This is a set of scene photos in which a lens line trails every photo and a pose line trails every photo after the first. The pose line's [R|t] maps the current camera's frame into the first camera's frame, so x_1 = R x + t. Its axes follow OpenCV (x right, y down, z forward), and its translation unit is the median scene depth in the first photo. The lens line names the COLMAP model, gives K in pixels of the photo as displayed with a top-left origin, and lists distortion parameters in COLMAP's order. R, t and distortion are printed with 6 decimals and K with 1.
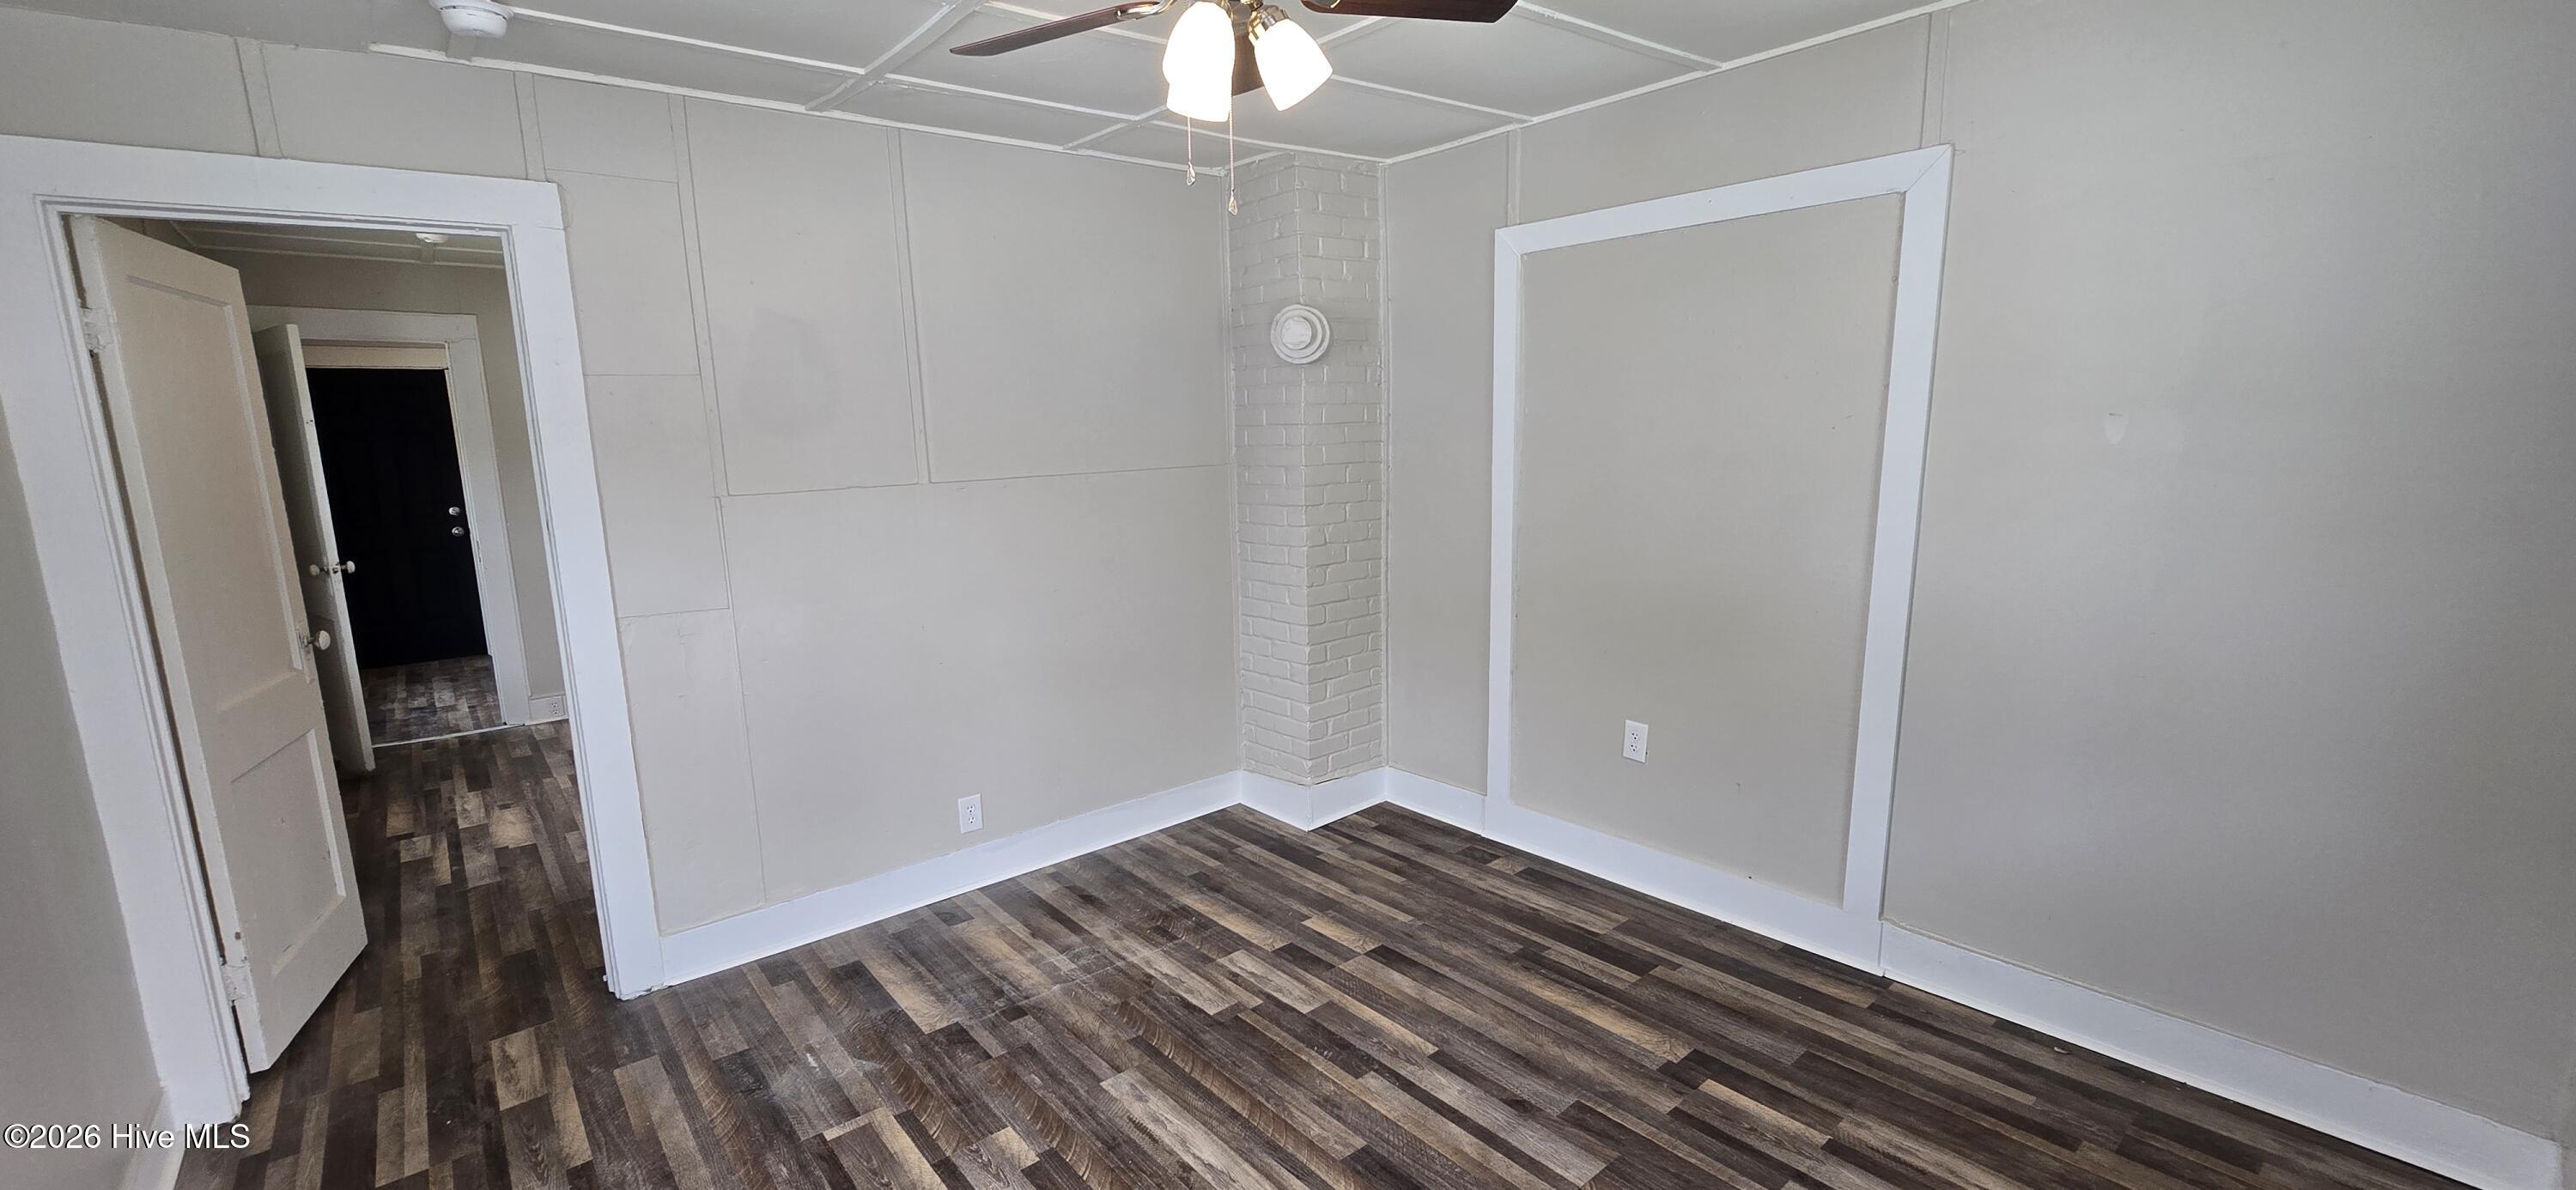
lens RADIAL K [[1051.0, 0, 1272.2], [0, 1051.0, 613.5], [0, 0, 1]] dist [-0.002201, 0.000716]
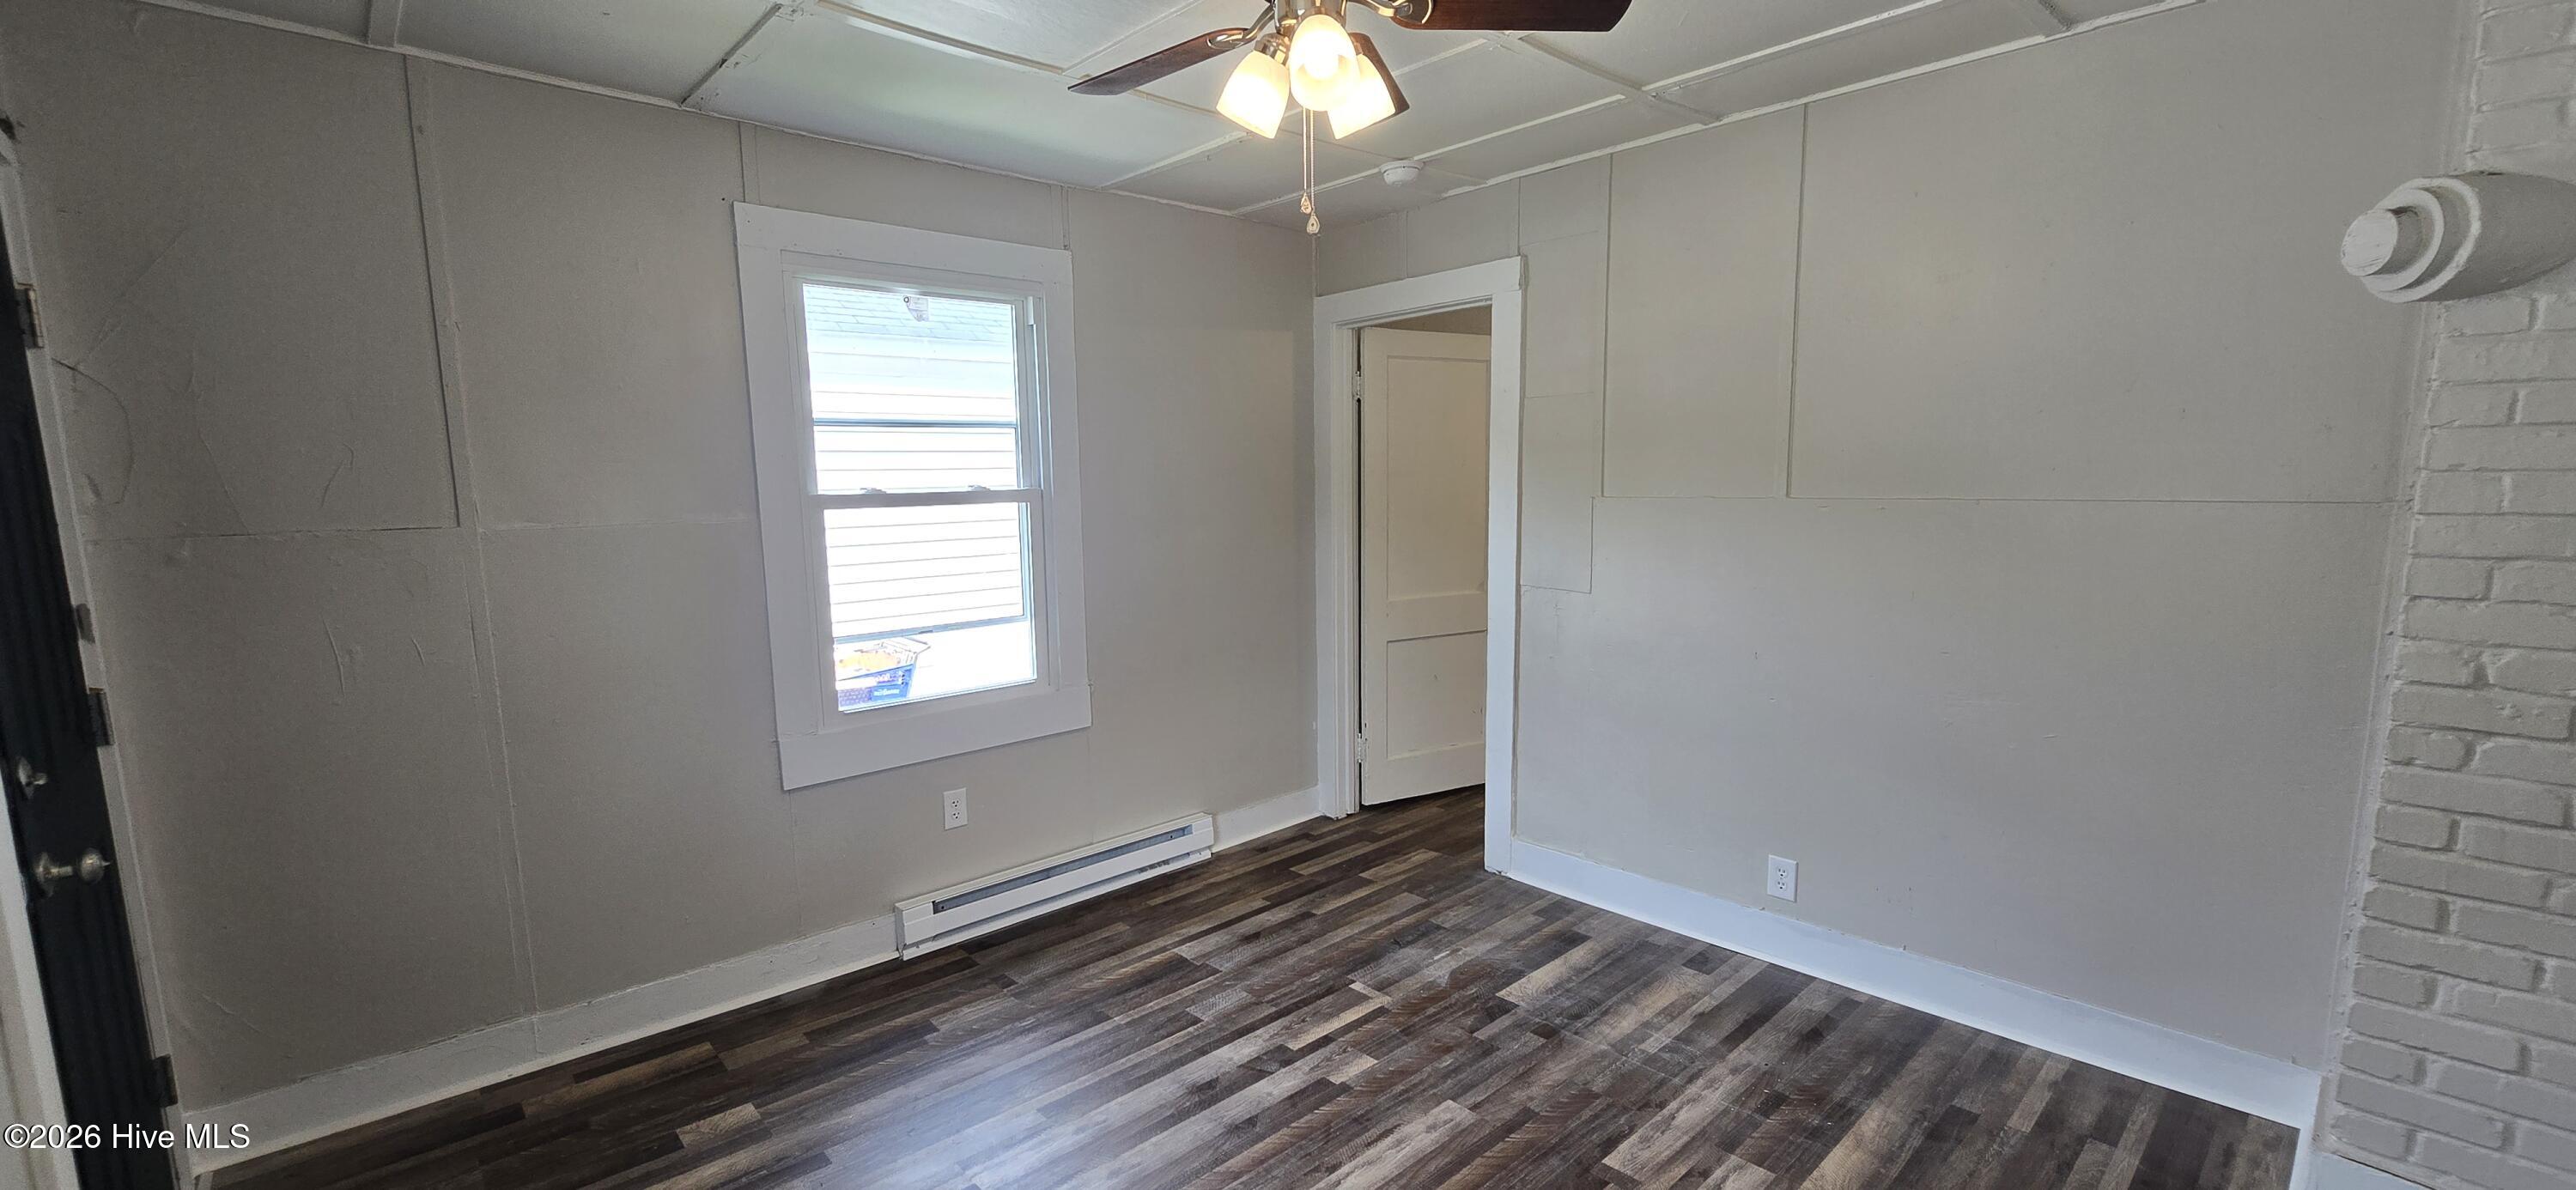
lens RADIAL K [[1051.0, 0, 1274.3], [0, 1051.0, 601.4], [0, 0, 1]] dist [-0.002201, 0.000716]
pose [[0.040437, 0.145694, -0.988503, 0.619841], [-0.162523, 0.977096, 0.137364, -0.097809], [0.985876, 0.155100, 0.063189, 0.598101]]
